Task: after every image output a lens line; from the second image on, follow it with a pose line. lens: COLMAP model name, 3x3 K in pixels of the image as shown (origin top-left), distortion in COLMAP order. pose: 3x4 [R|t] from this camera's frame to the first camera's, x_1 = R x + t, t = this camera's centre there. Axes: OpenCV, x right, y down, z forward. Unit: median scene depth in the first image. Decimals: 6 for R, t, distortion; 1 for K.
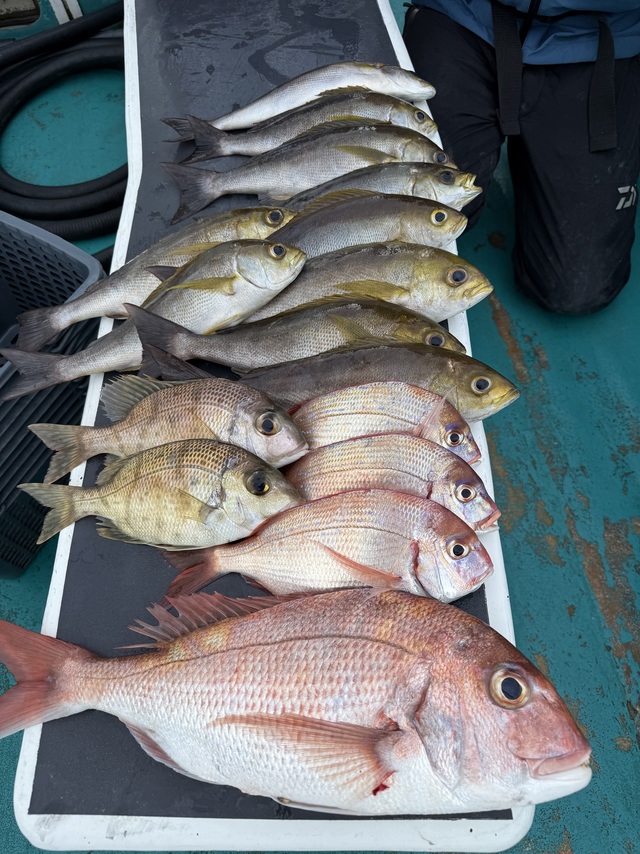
lens RADIAL K [[601.2, 0, 324.0], [0, 601.2, 425.0], [0, 0, 1]] dist [0.070634, -0.119978]
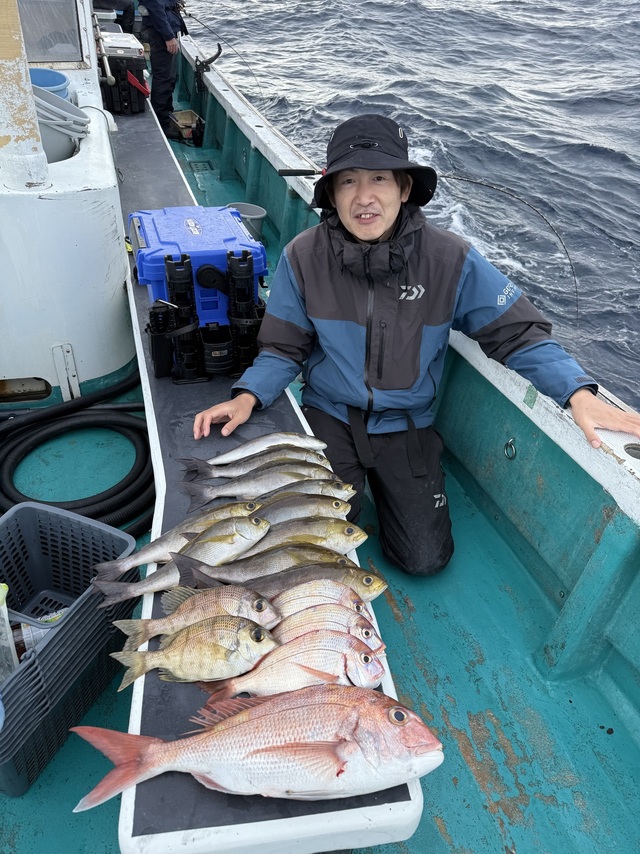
lens RADIAL K [[601.2, 0, 324.0], [0, 601.2, 425.0], [0, 0, 1]] dist [0.070634, -0.119978]
pose [[0.982879, 0.006800, 0.184124, -0.228211], [0.085582, 0.868125, -0.488911, 0.414378], [-0.163167, 0.496299, 0.852680, -0.840360]]
